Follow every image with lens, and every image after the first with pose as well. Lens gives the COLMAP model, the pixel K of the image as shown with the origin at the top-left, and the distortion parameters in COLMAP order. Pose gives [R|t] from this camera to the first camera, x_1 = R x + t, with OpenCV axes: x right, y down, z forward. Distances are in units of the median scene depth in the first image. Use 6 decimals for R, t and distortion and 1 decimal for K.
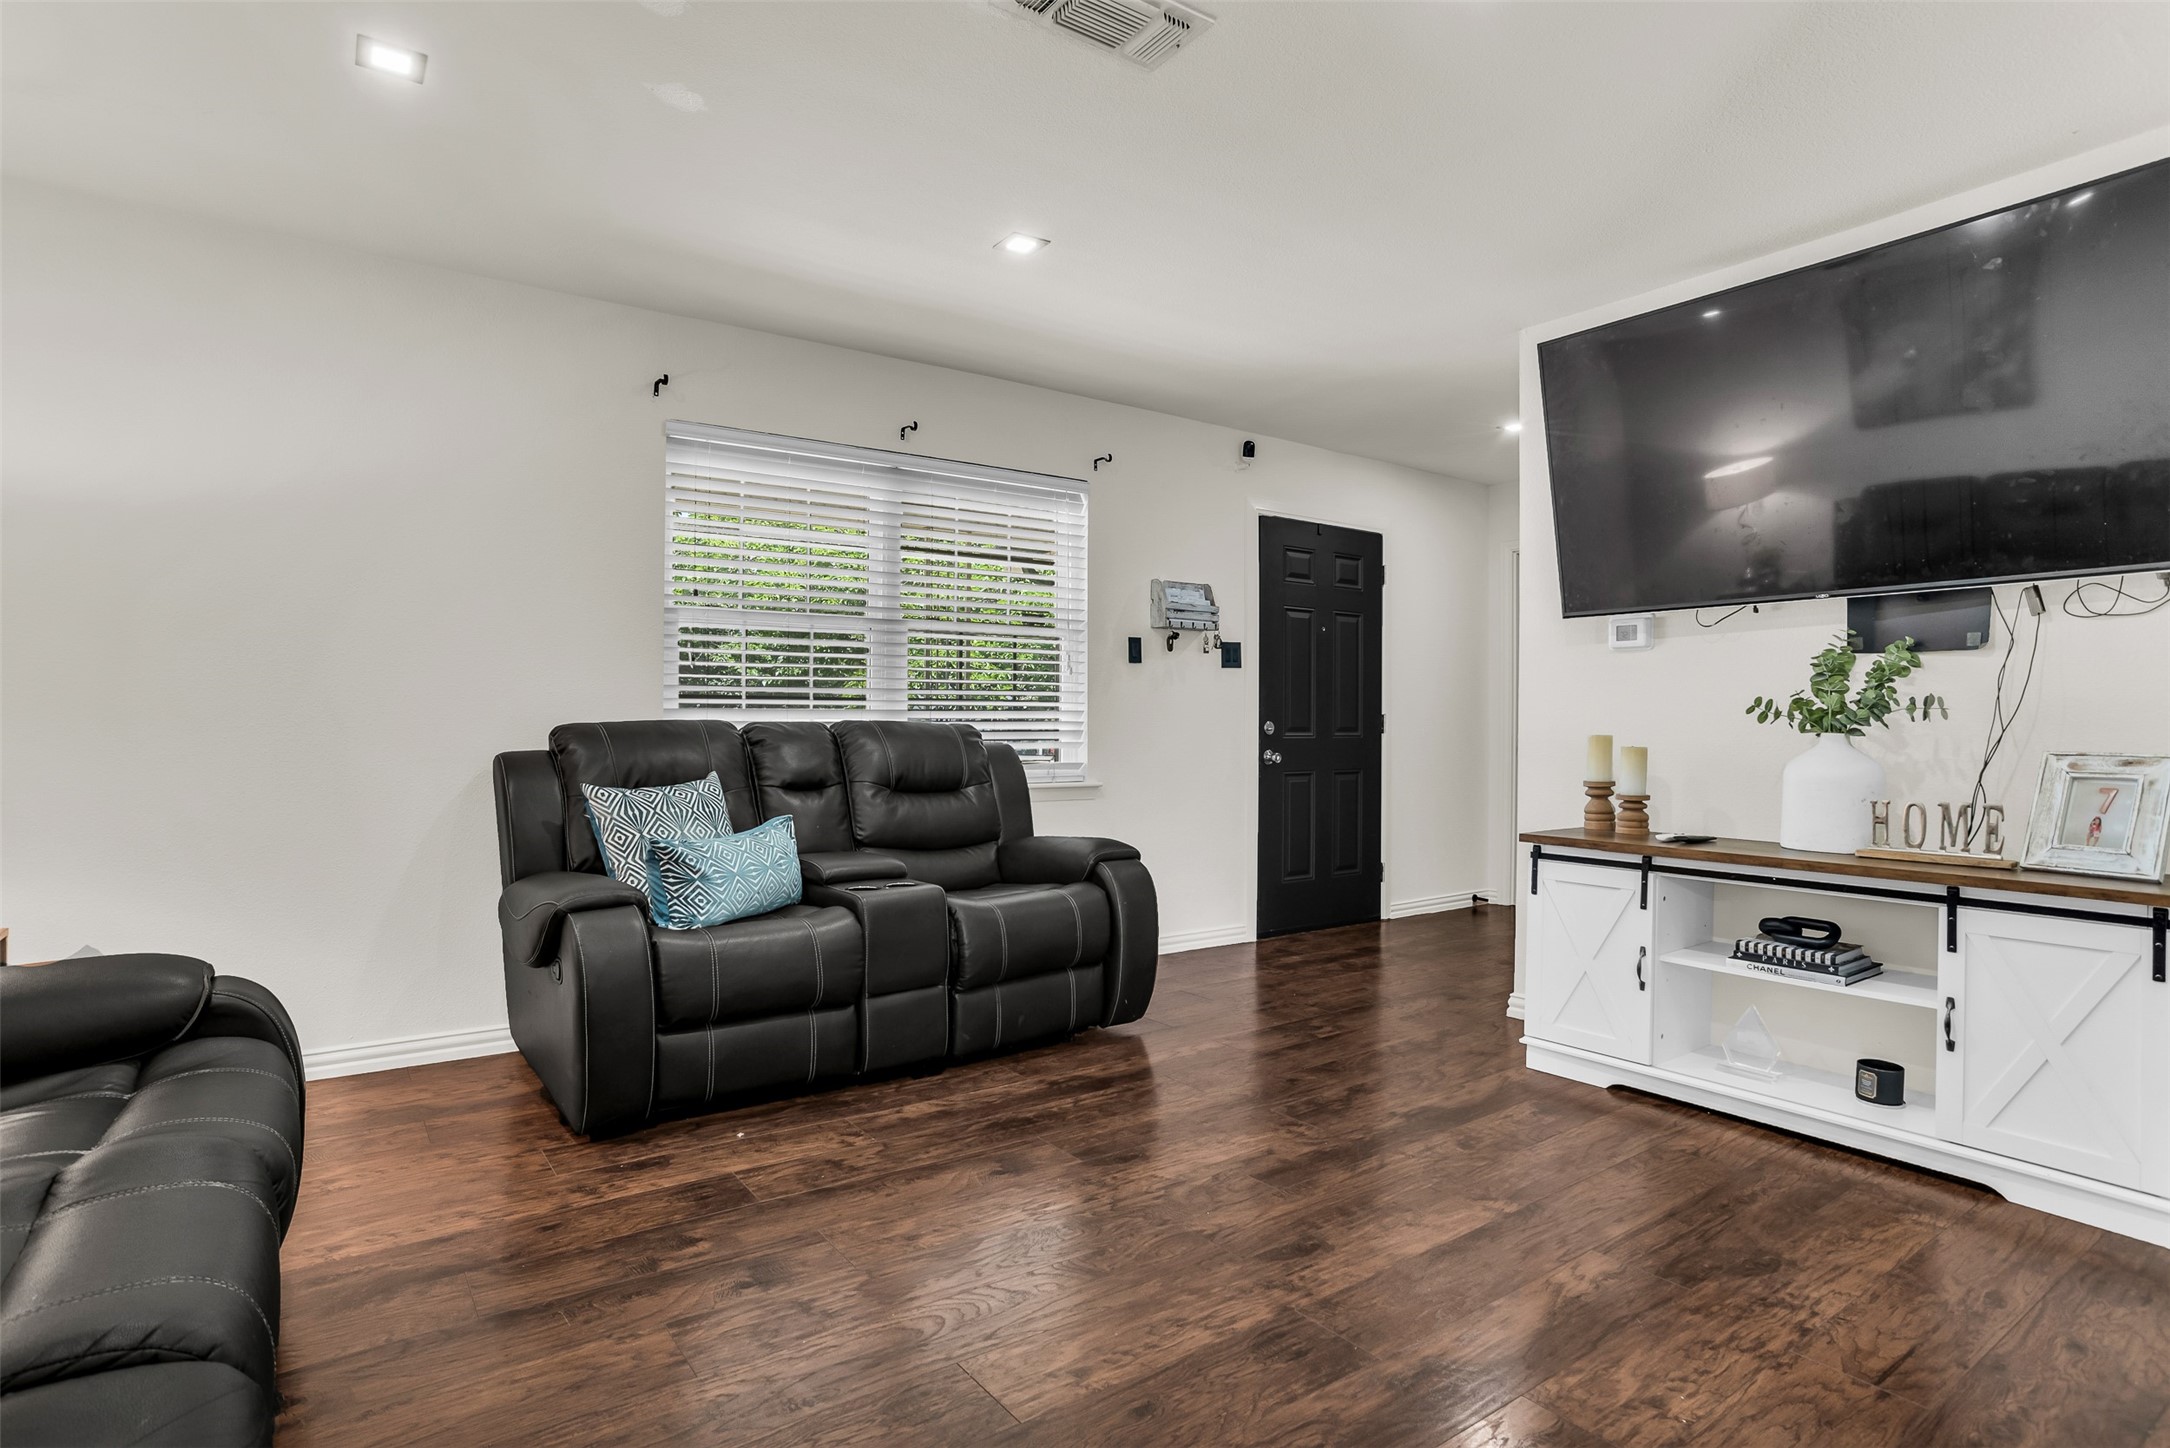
lens RADIAL K [[1134.3, 0, 1085.0], [0, 1134.3, 724.0], [0, 0, 1]] dist [-0.091137, 0.056939]
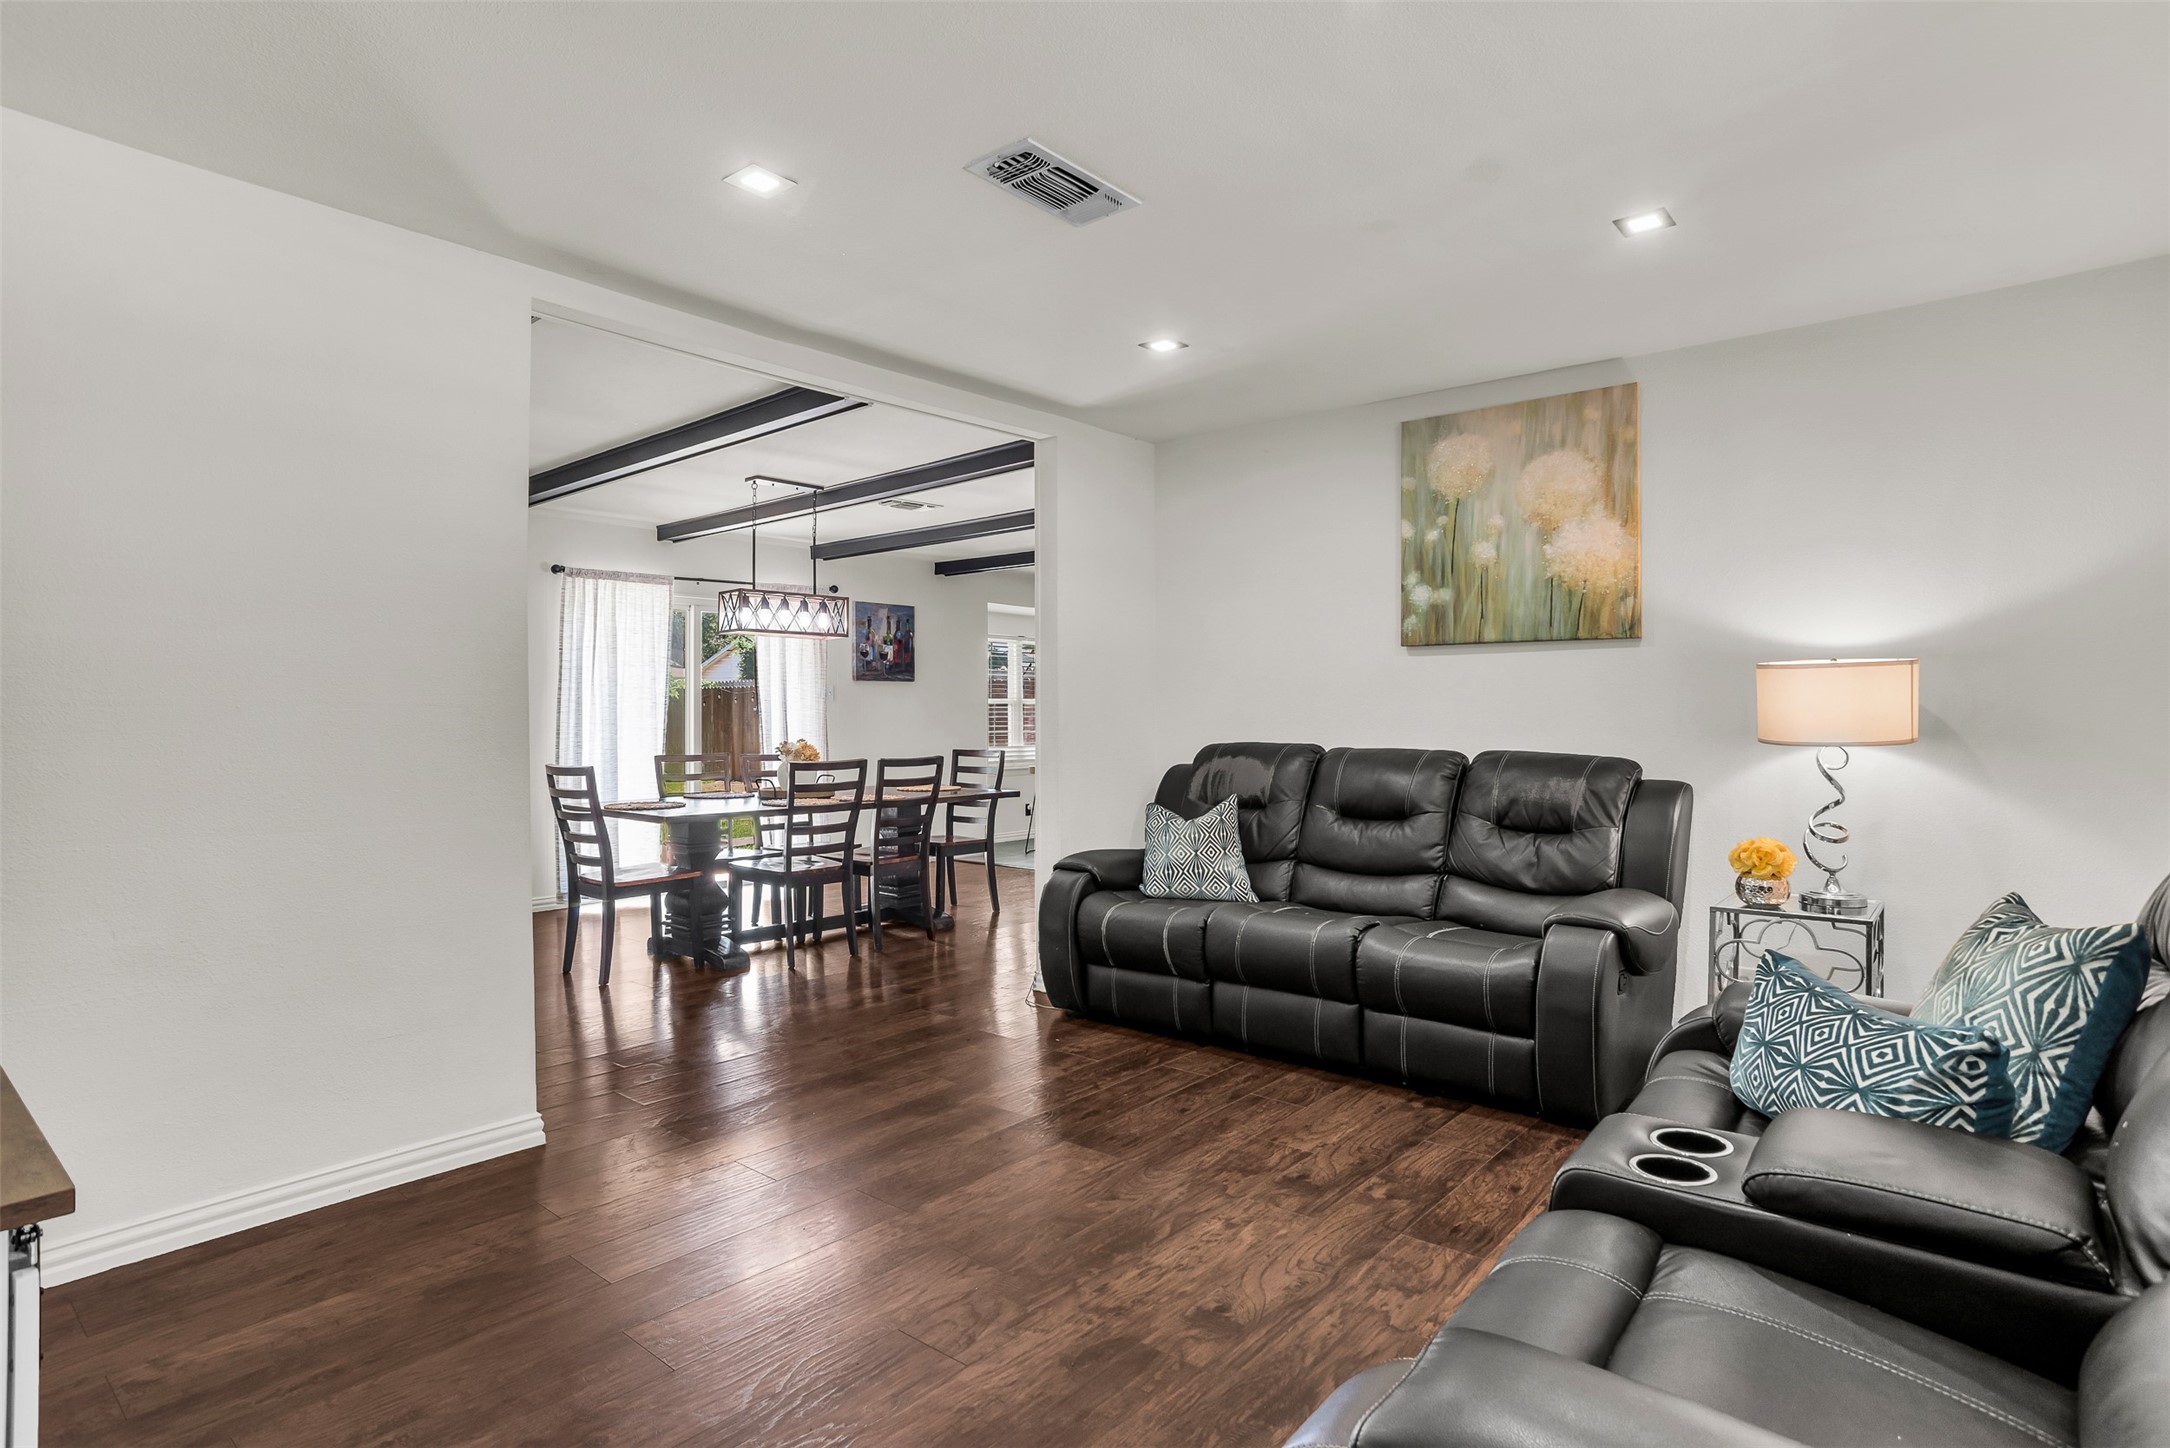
lens RADIAL K [[1134.3, 0, 1085.0], [0, 1134.3, 724.0], [0, 0, 1]] dist [-0.091137, 0.056939]
pose [[-0.971493, 0.002172, -0.237057, 0.199529], [0.002324, 0.999997, -0.000363, -0.041773], [0.237055, -0.000904, -0.971496, 1.589051]]
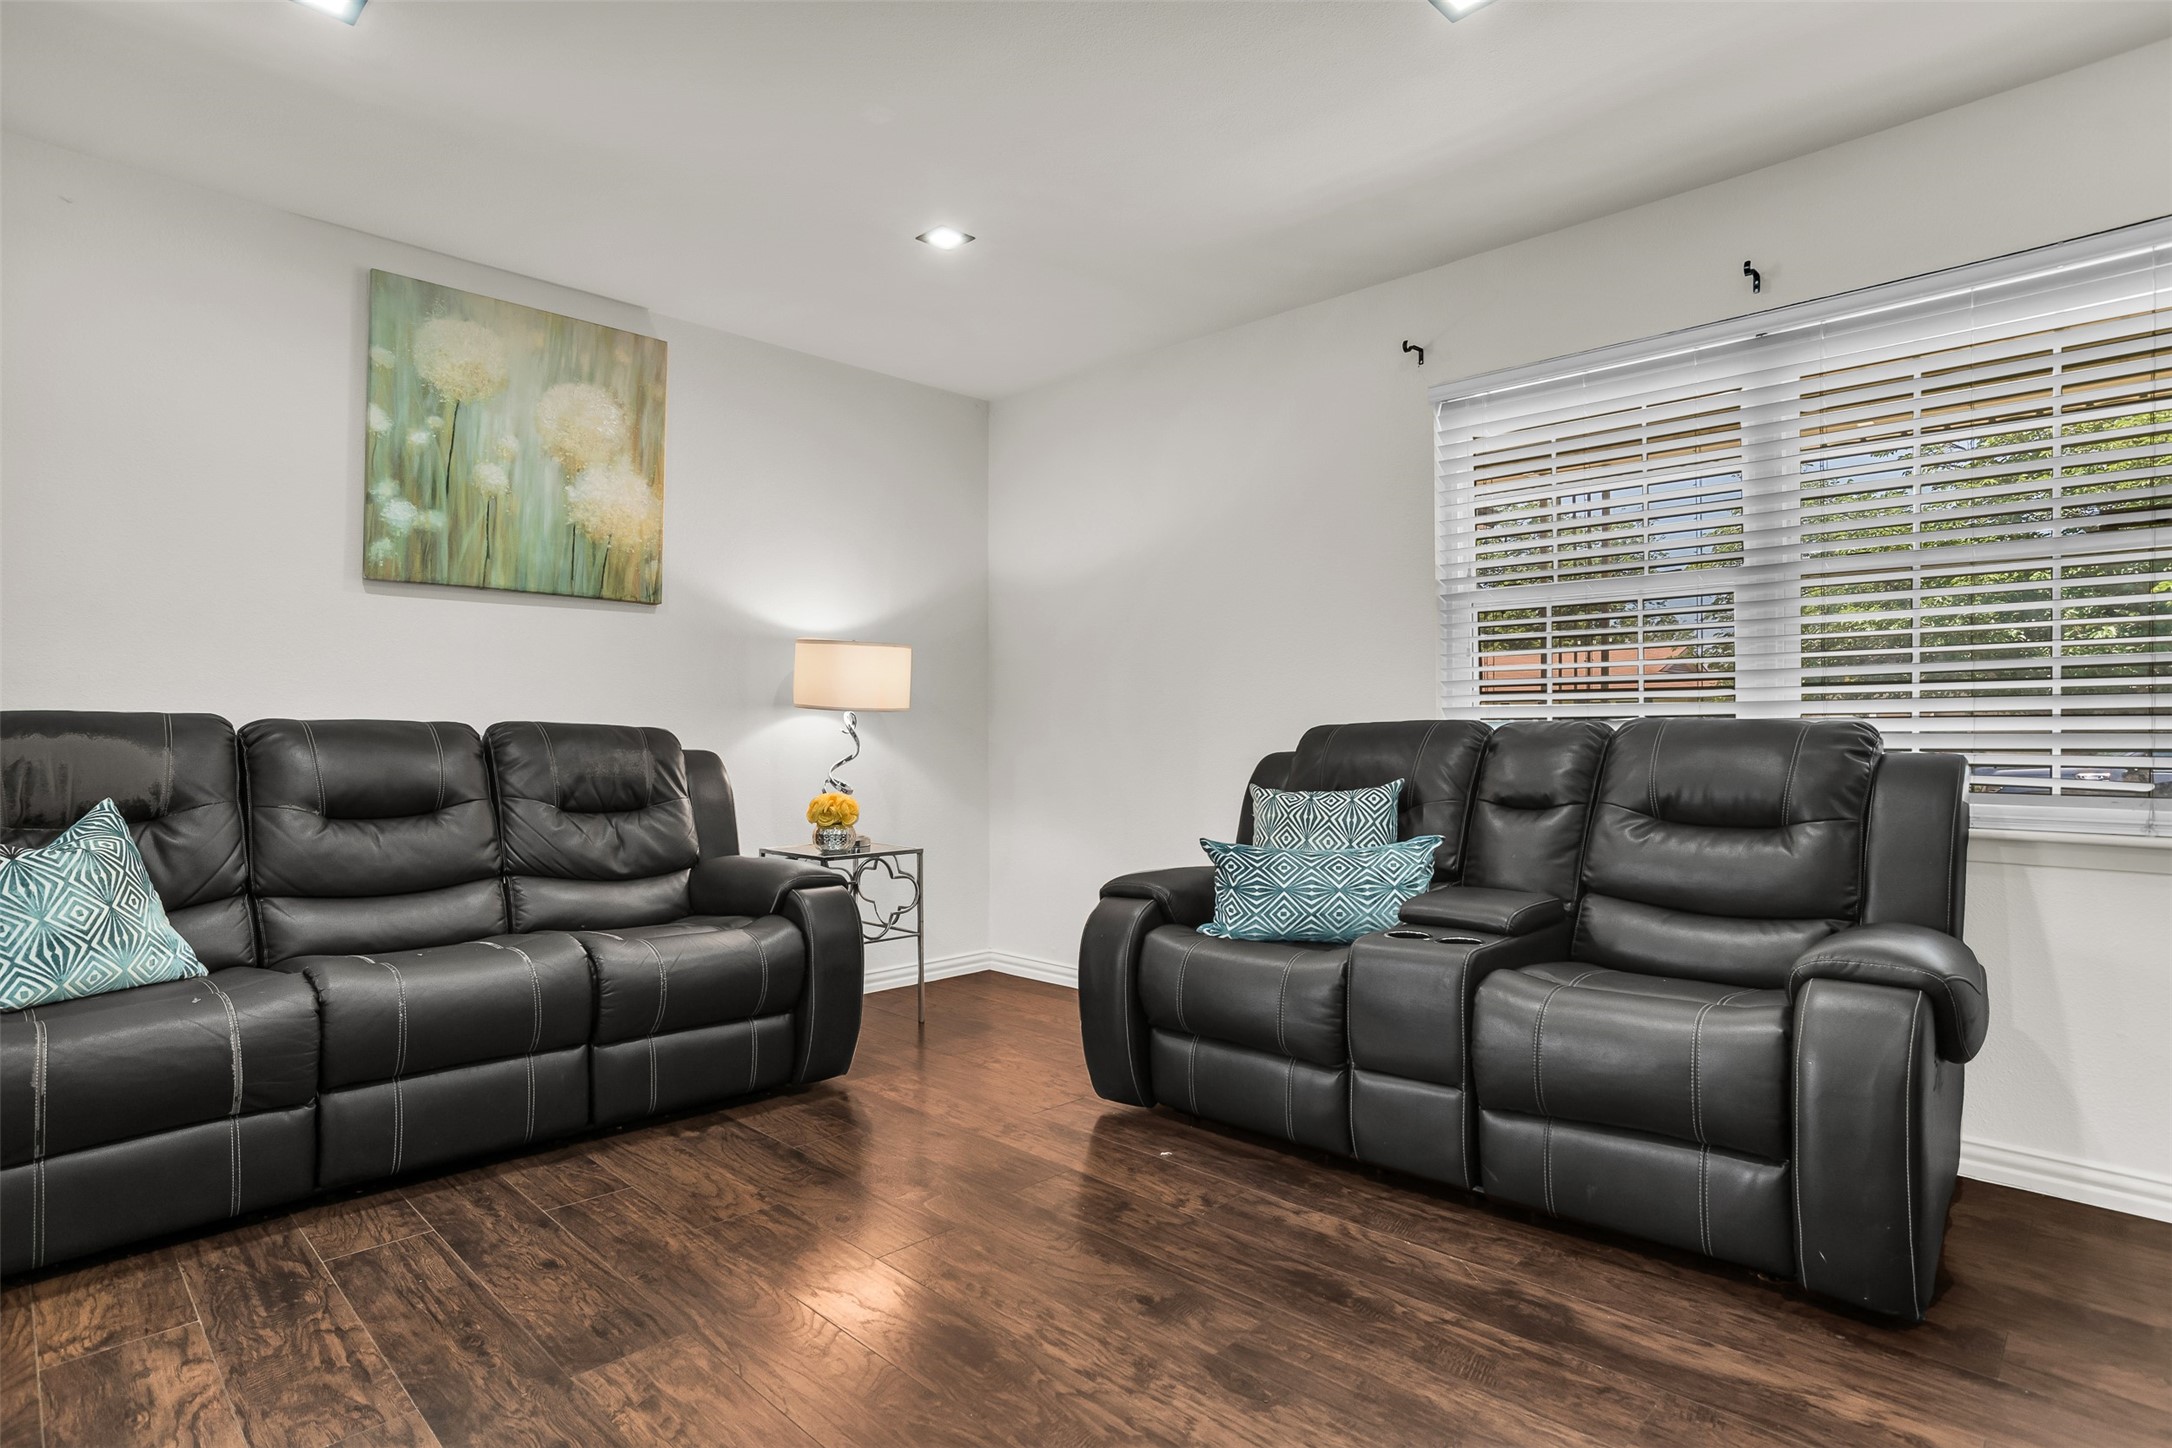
lens RADIAL K [[1135.7, 0, 1081.1], [0, 1135.7, 732.4], [0, 0, 1]] dist [-0.070242, 0.044303]
pose [[0.167253, 0.000829, -0.985914, 0.601078], [0.004257, 0.999990, 0.001563, 0.004264], [0.985905, -0.004459, 0.167247, 0.729782]]
